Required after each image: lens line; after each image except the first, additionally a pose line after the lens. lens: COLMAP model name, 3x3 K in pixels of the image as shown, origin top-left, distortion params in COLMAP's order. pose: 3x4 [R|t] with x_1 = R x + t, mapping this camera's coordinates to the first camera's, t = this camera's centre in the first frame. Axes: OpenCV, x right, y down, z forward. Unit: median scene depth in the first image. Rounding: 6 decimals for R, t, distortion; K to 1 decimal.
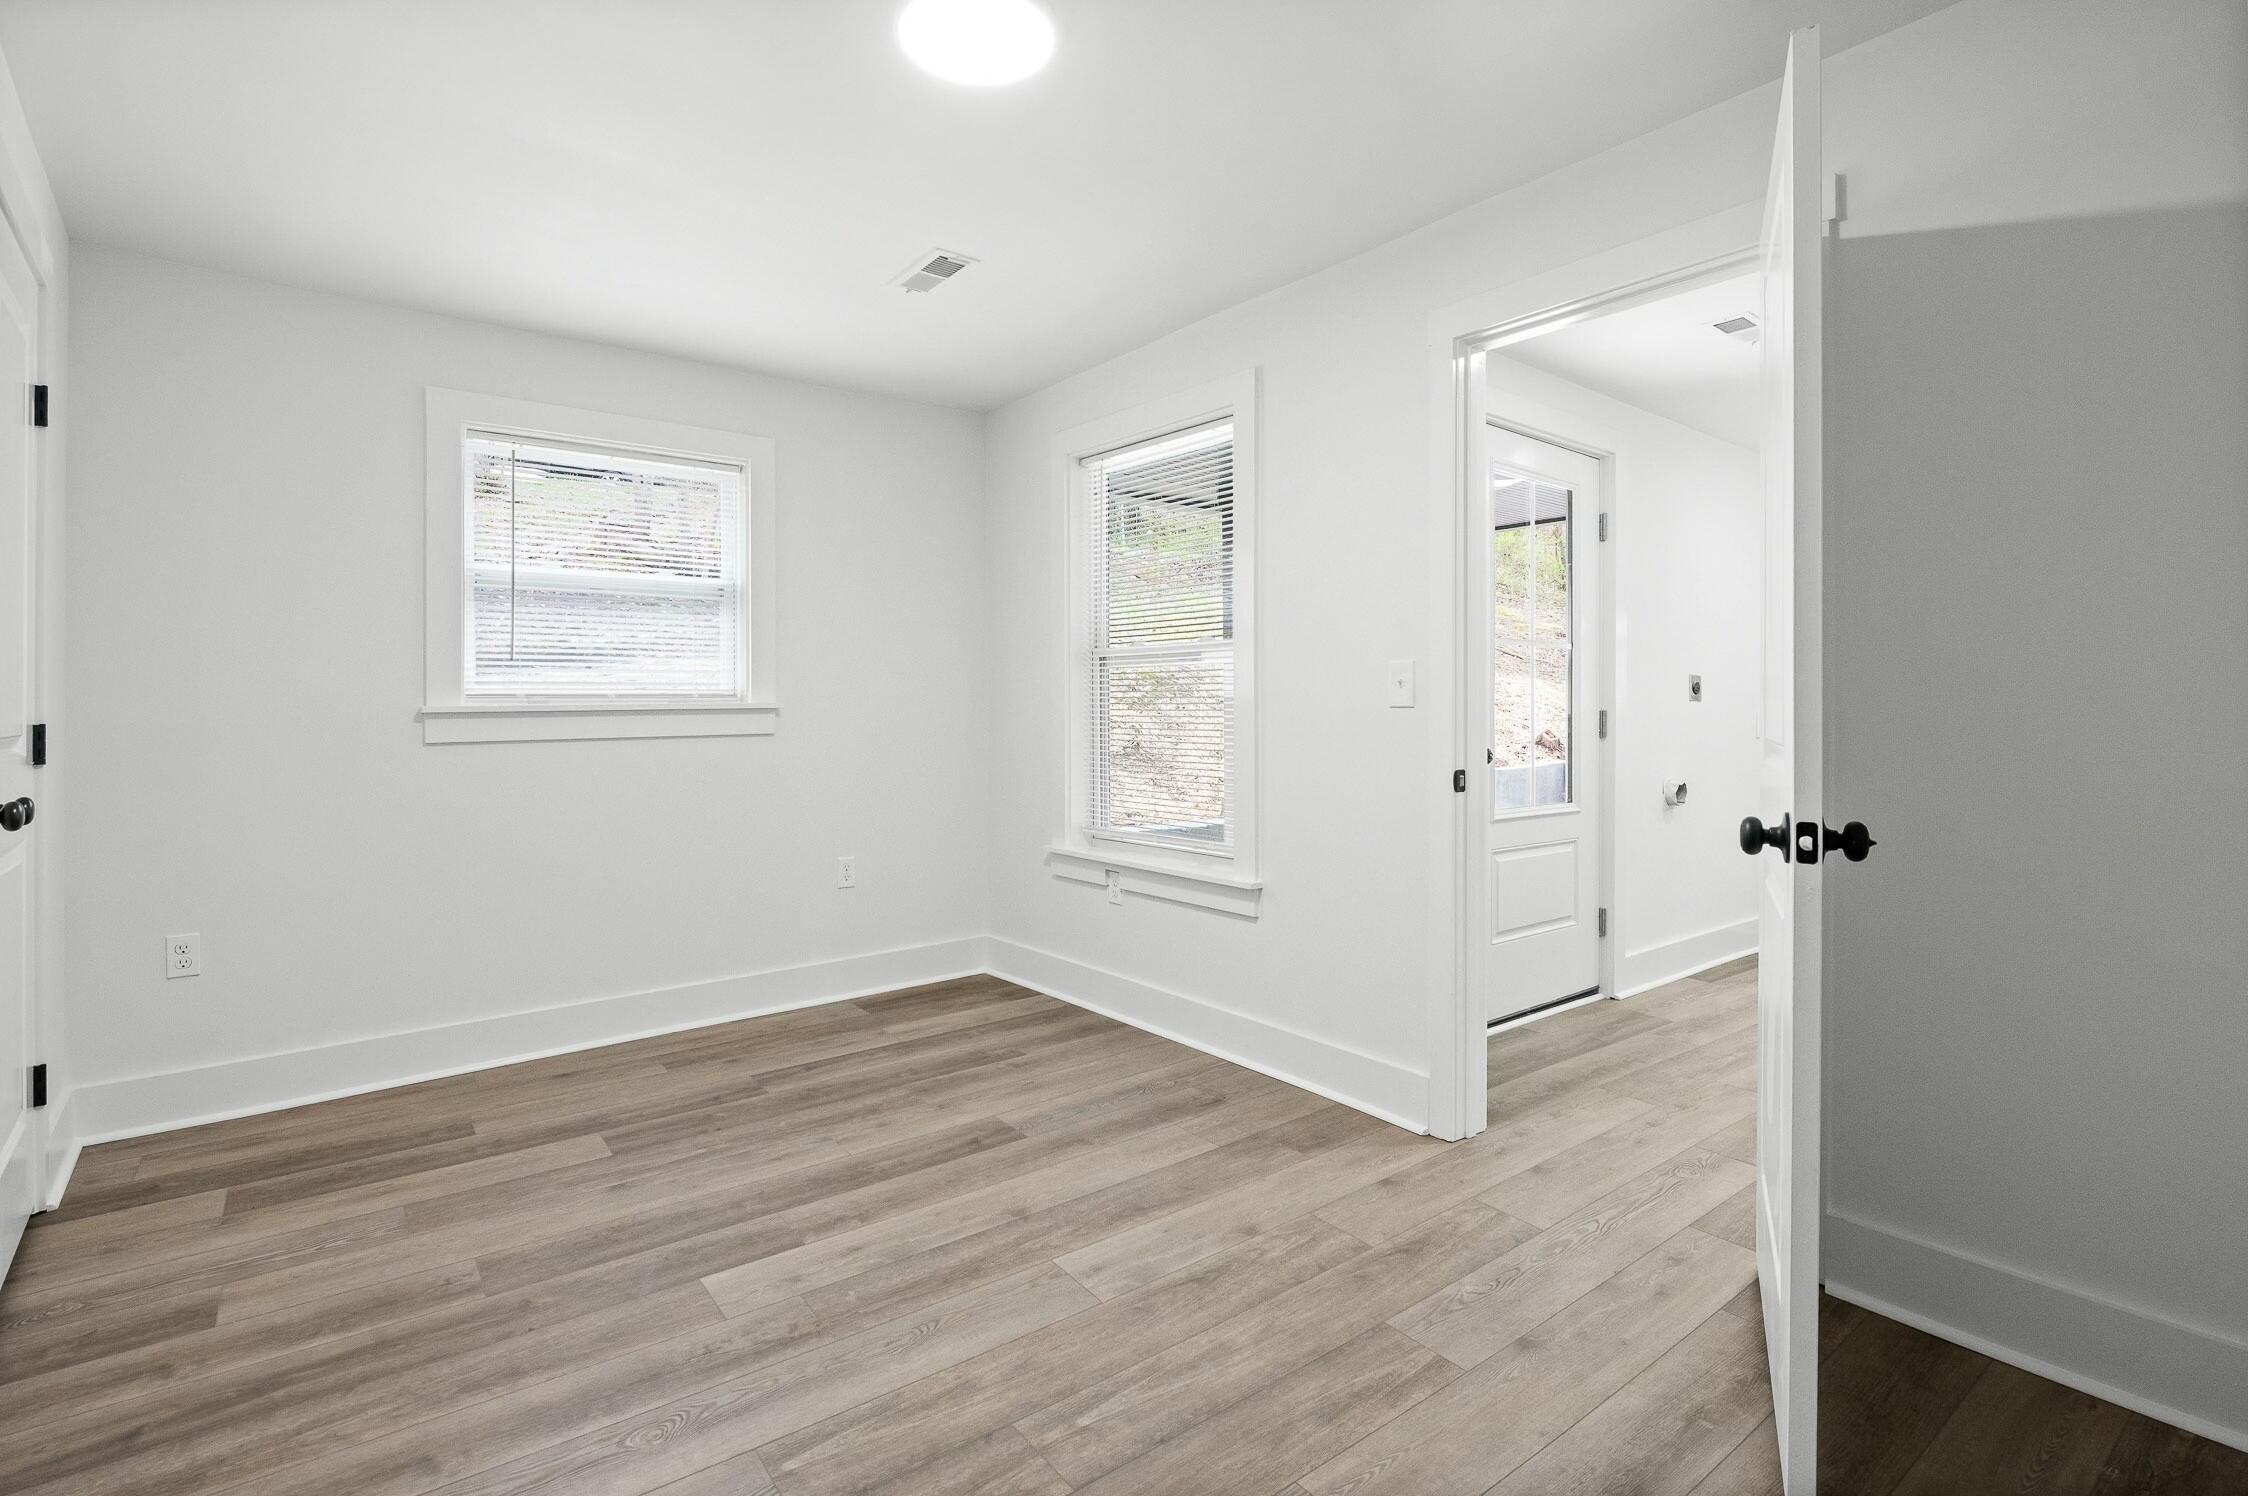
lens RADIAL K [[1089.2, 0, 1123.3], [0, 1089.2, 725.8], [0, 0, 1]] dist [-0.001319, -0.001096]
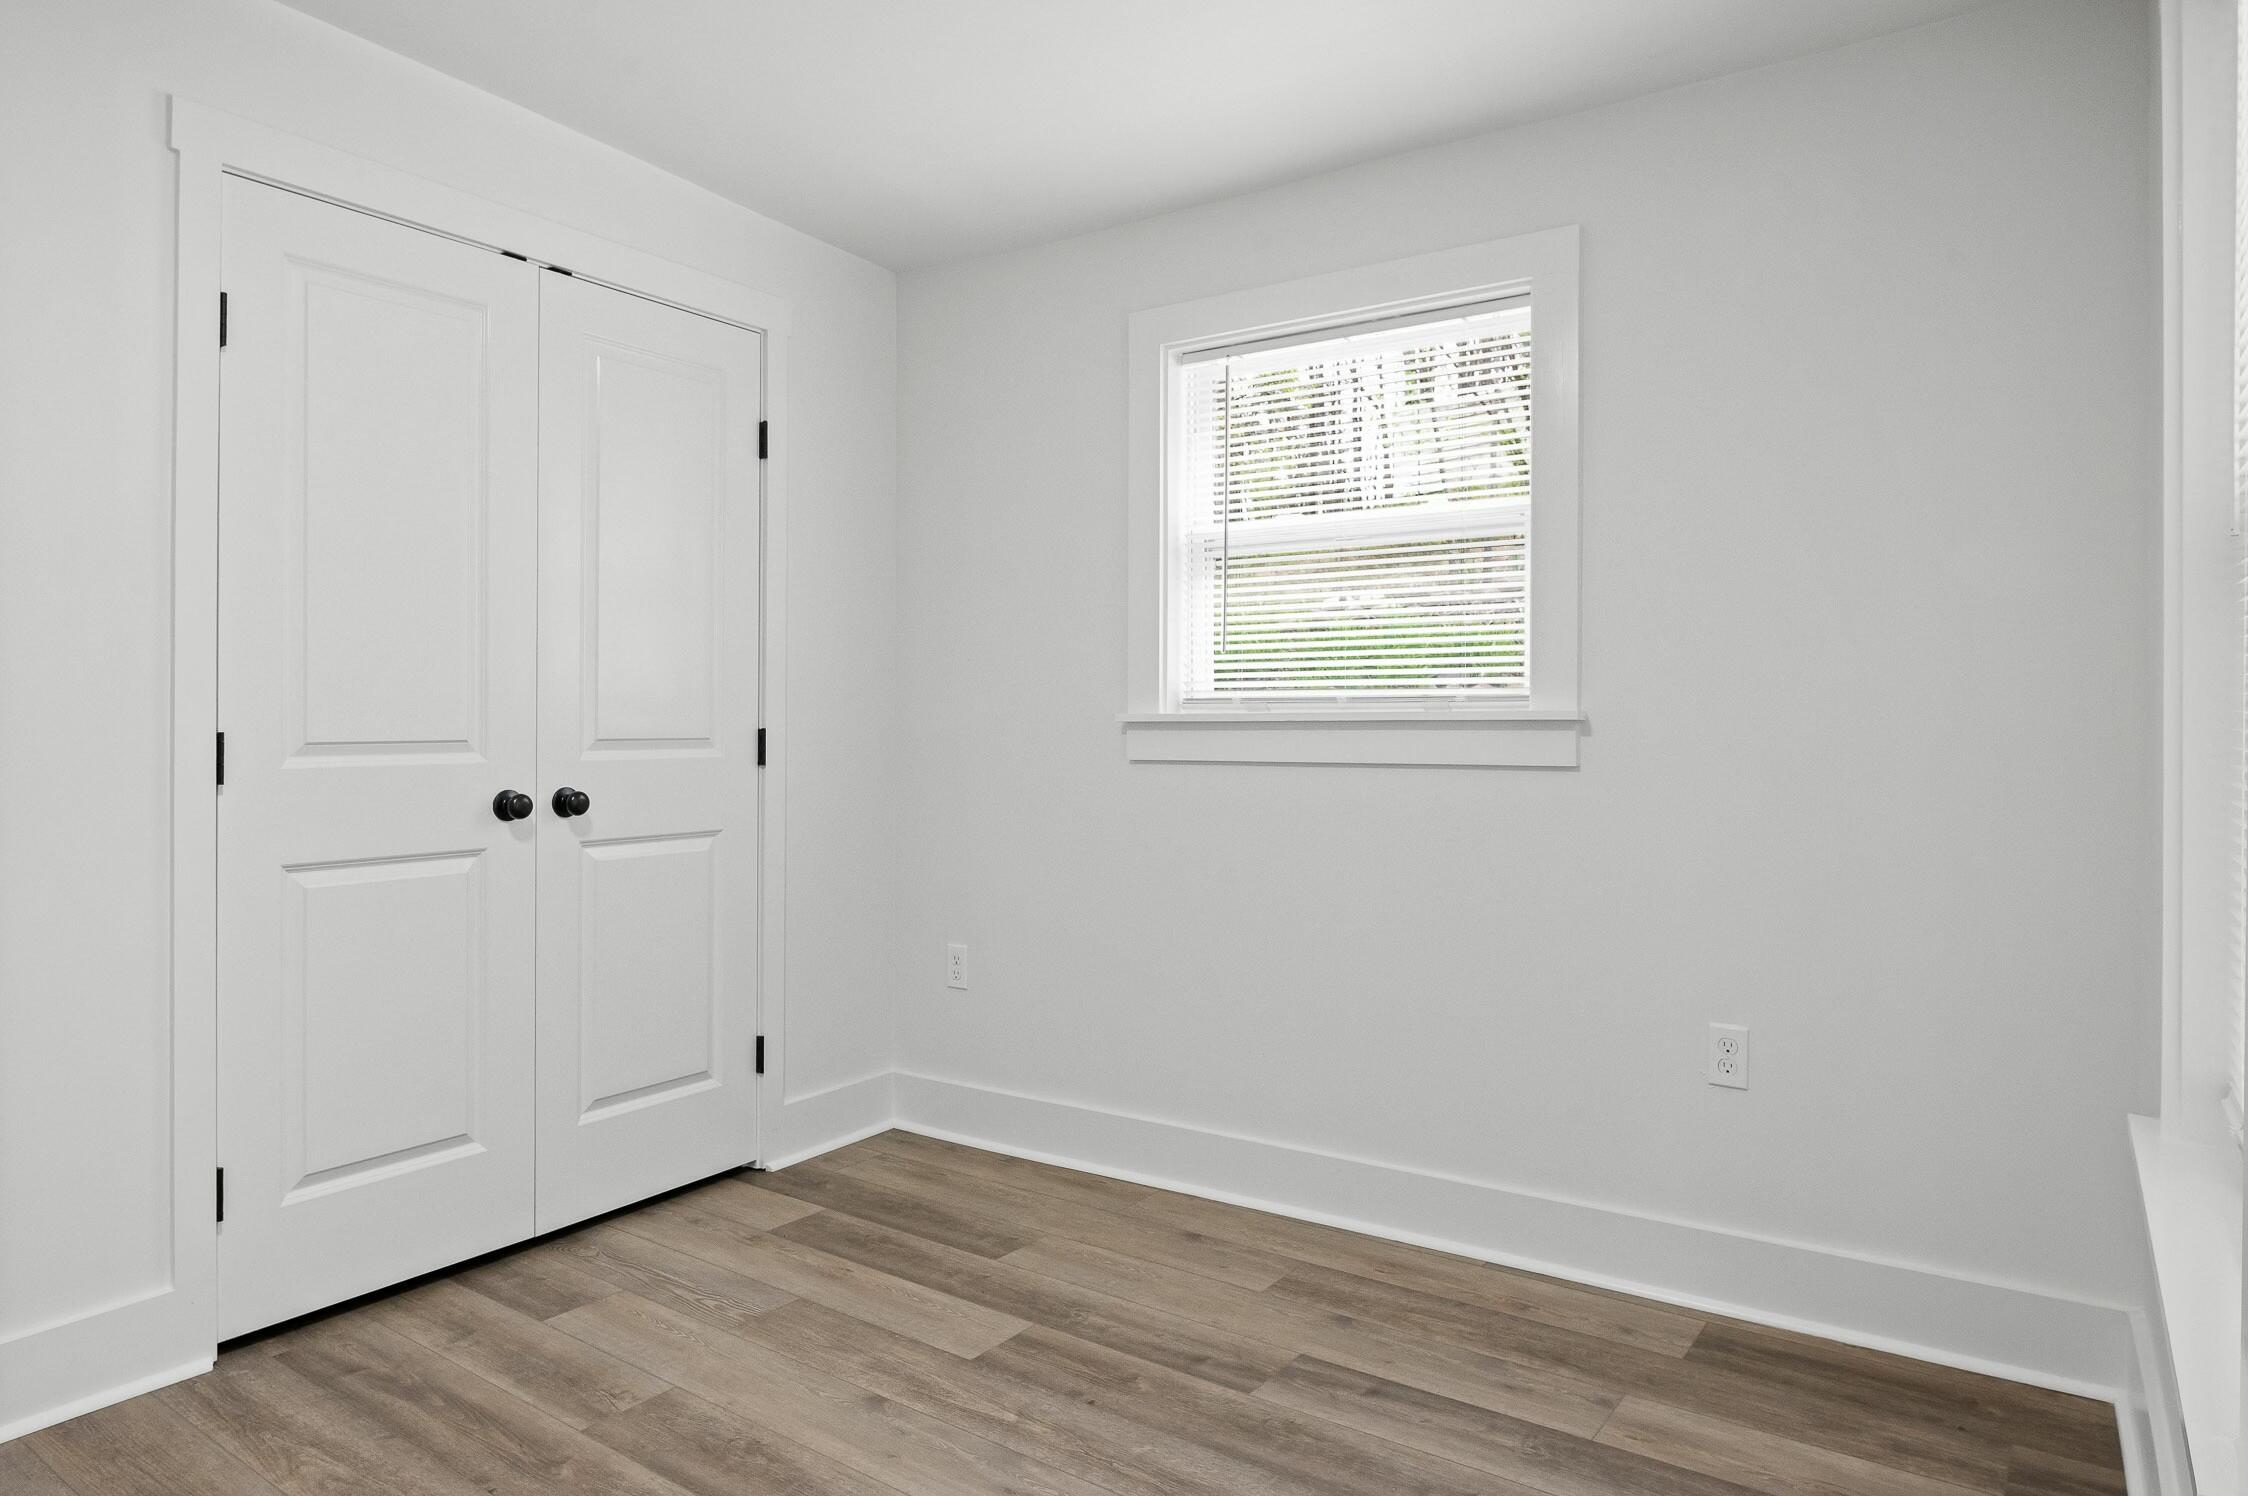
lens RADIAL K [[1396.8, 0, 1125.1], [0, 1396.8, 730.0], [0, 0, 1]] dist [-0.005525, -0.001501]
pose [[0.273160, 0.015596, -0.961842, 0.404835], [-0.021479, 0.999718, 0.010110, -0.019074], [0.961729, 0.017898, 0.273418, 0.834202]]
